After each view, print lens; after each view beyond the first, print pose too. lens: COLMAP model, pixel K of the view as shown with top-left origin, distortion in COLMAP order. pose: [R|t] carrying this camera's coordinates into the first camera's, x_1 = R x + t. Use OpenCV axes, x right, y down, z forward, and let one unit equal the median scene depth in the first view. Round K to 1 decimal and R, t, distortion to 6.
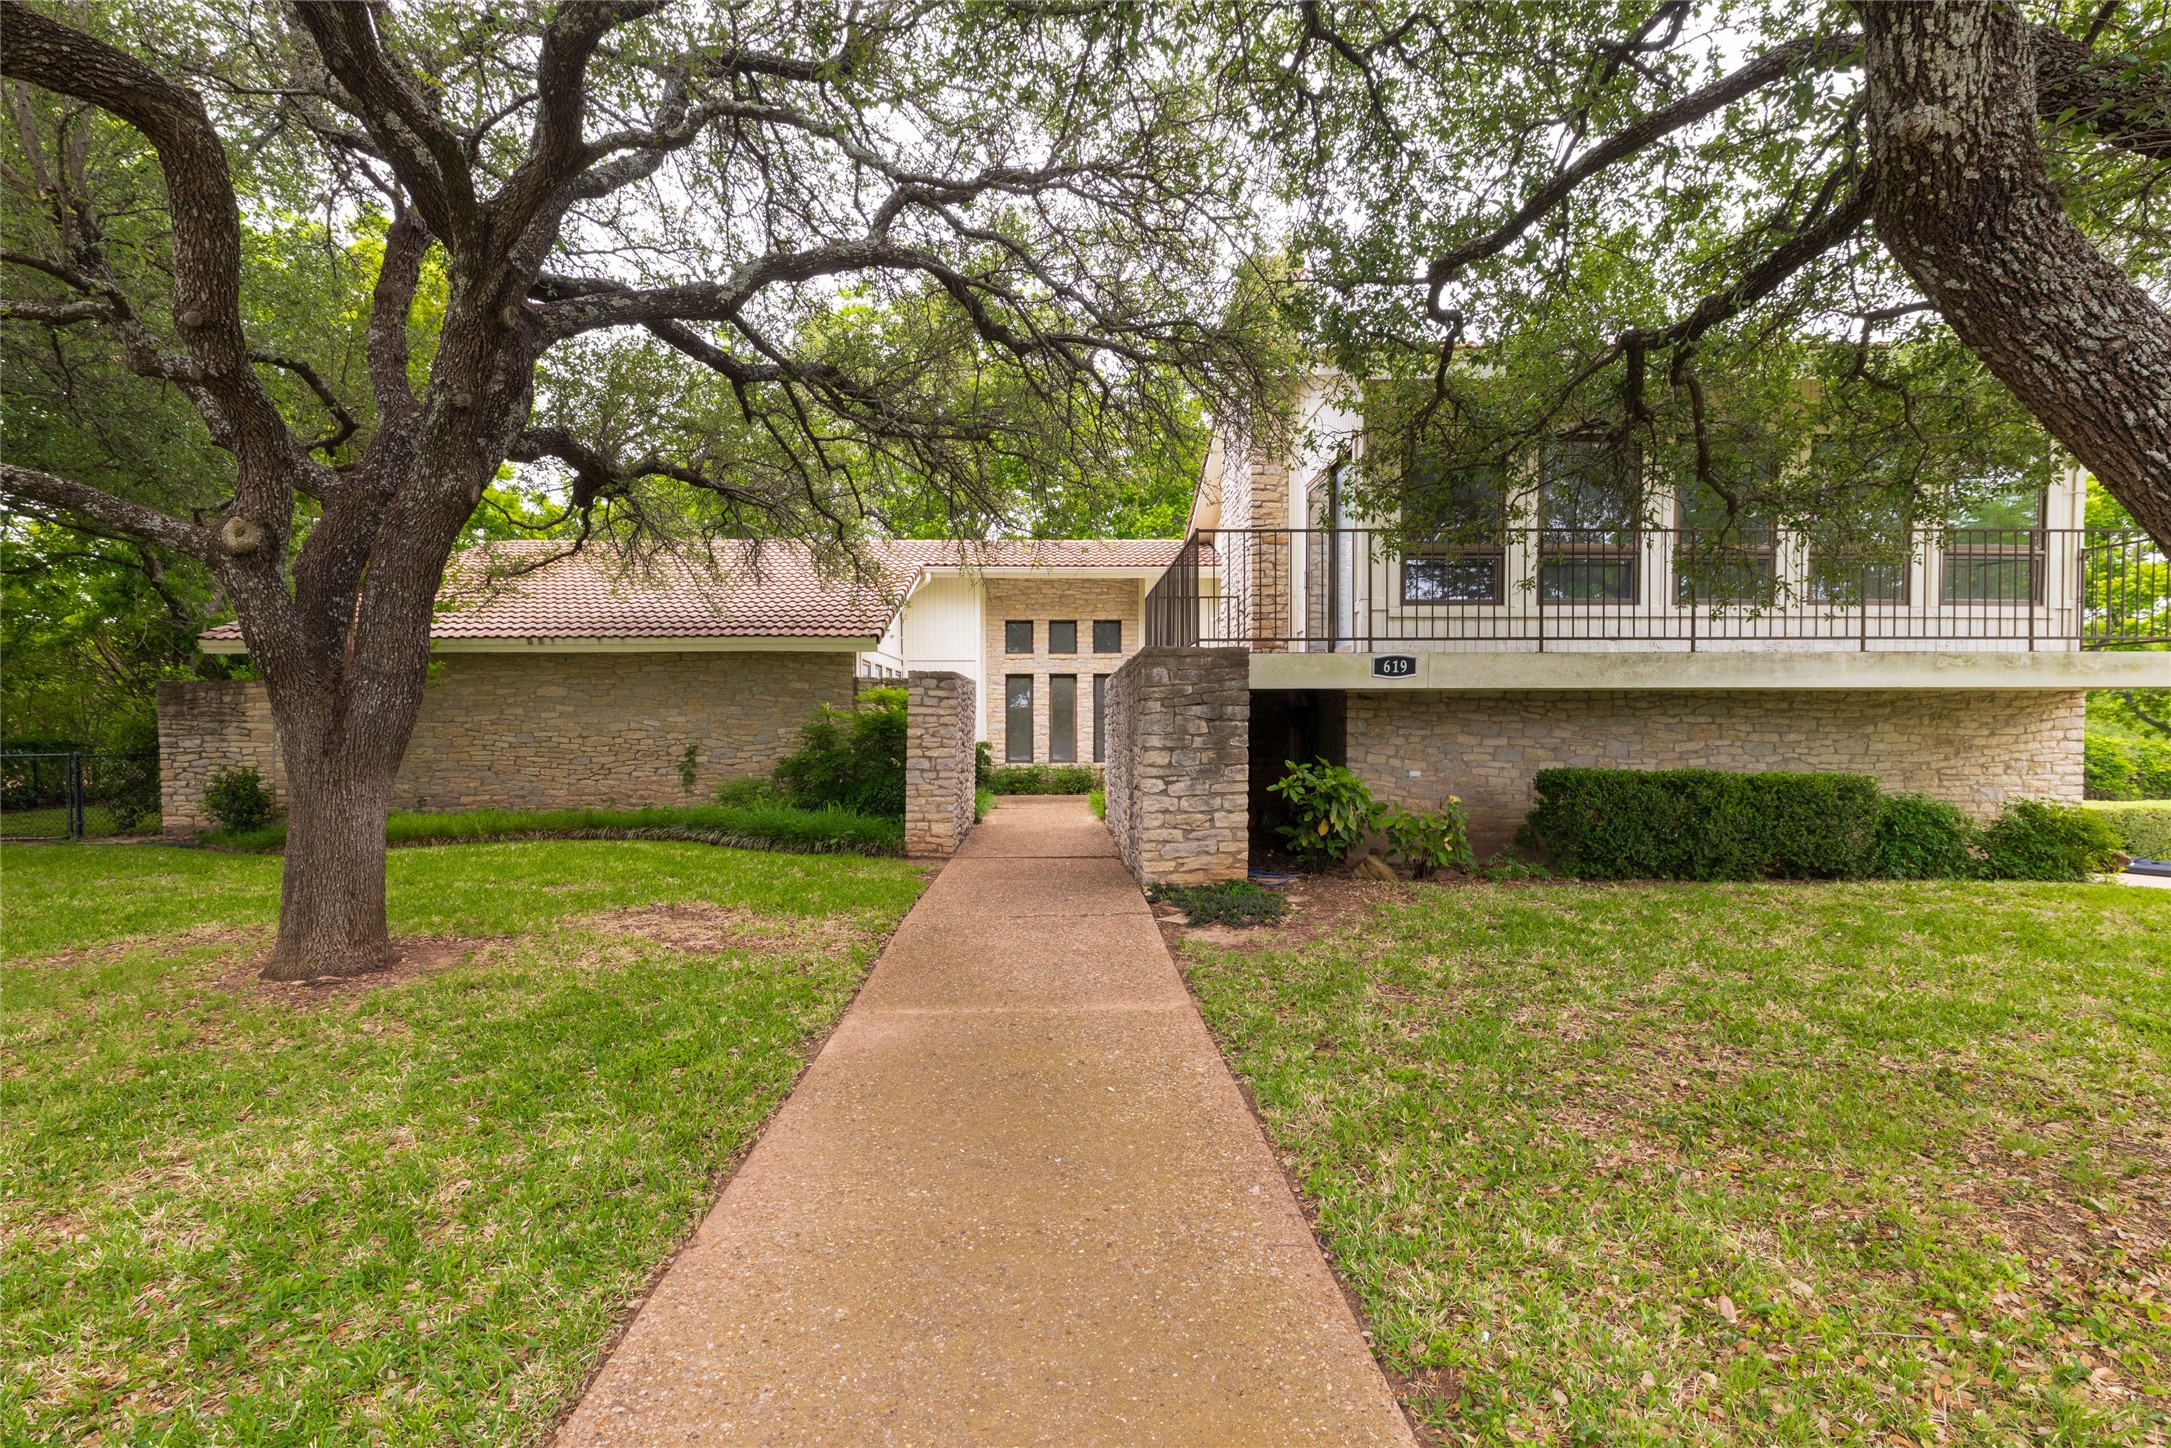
lens RADIAL K [[1088.2, 0, 1085.5], [0, 1088.2, 724.0], [0, 0, 1]] dist [-0.017065, 0.000286]
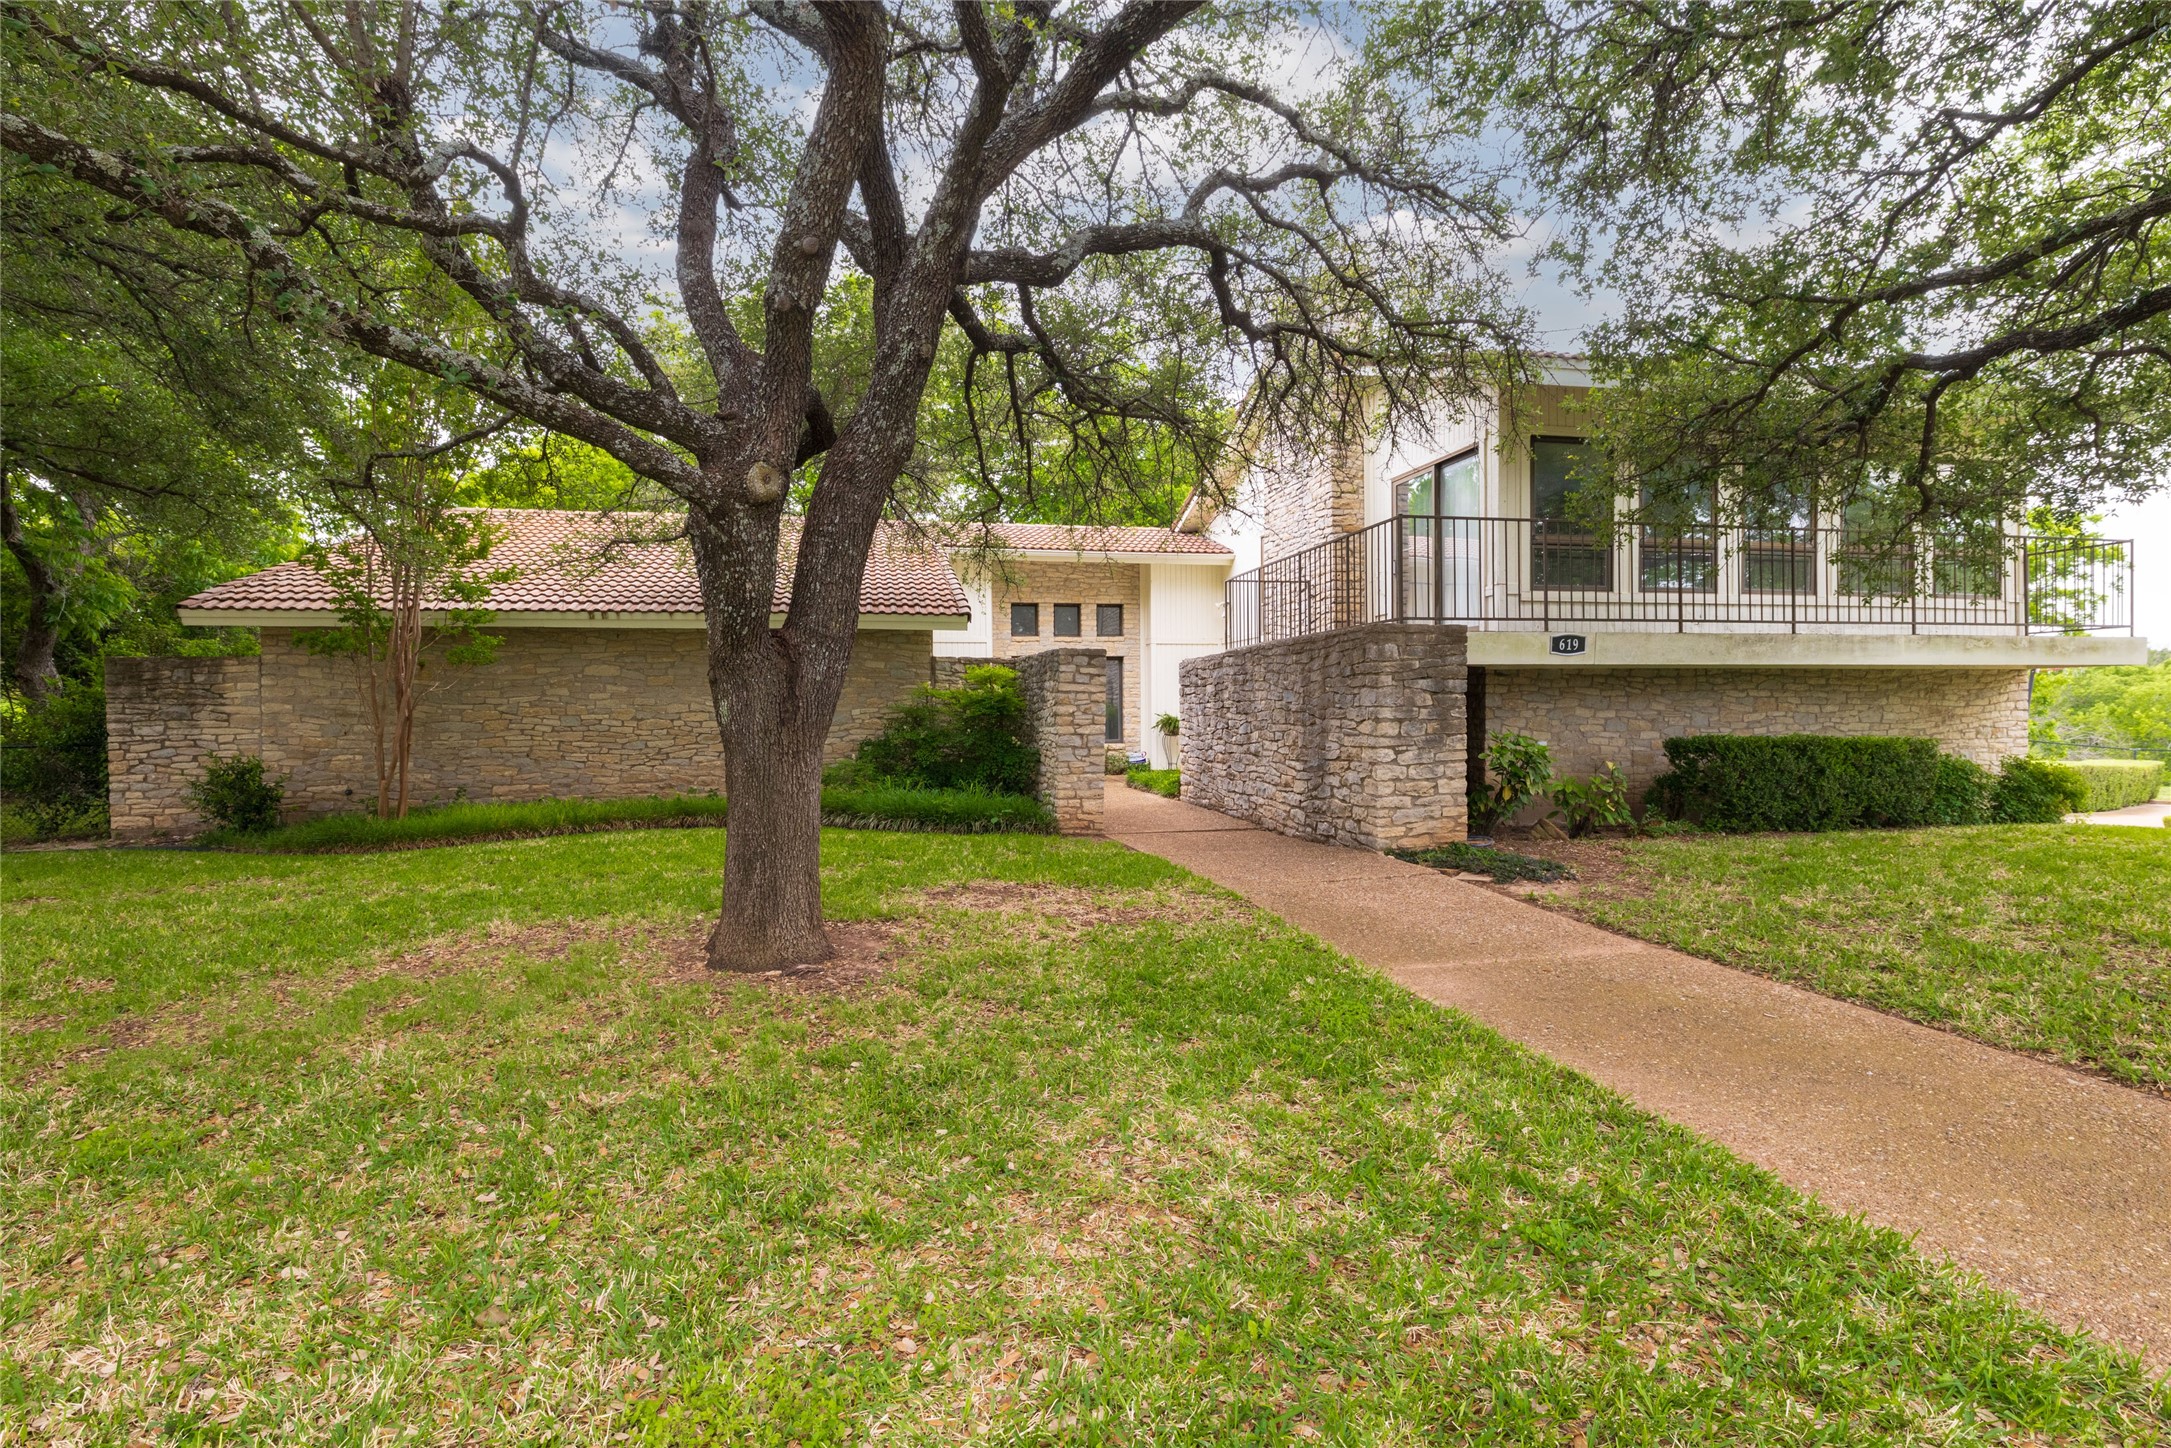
lens RADIAL K [[1078.4, 0, 1084.3], [0, 1078.4, 720.8], [0, 0, 1]] dist [0.013808, -0.000236]
pose [[0.982317, -0.010382, 0.186939, -0.395667], [0.007561, 0.999847, 0.015797, 0.003353], [-0.187075, -0.014105, 0.982244, 0.015886]]
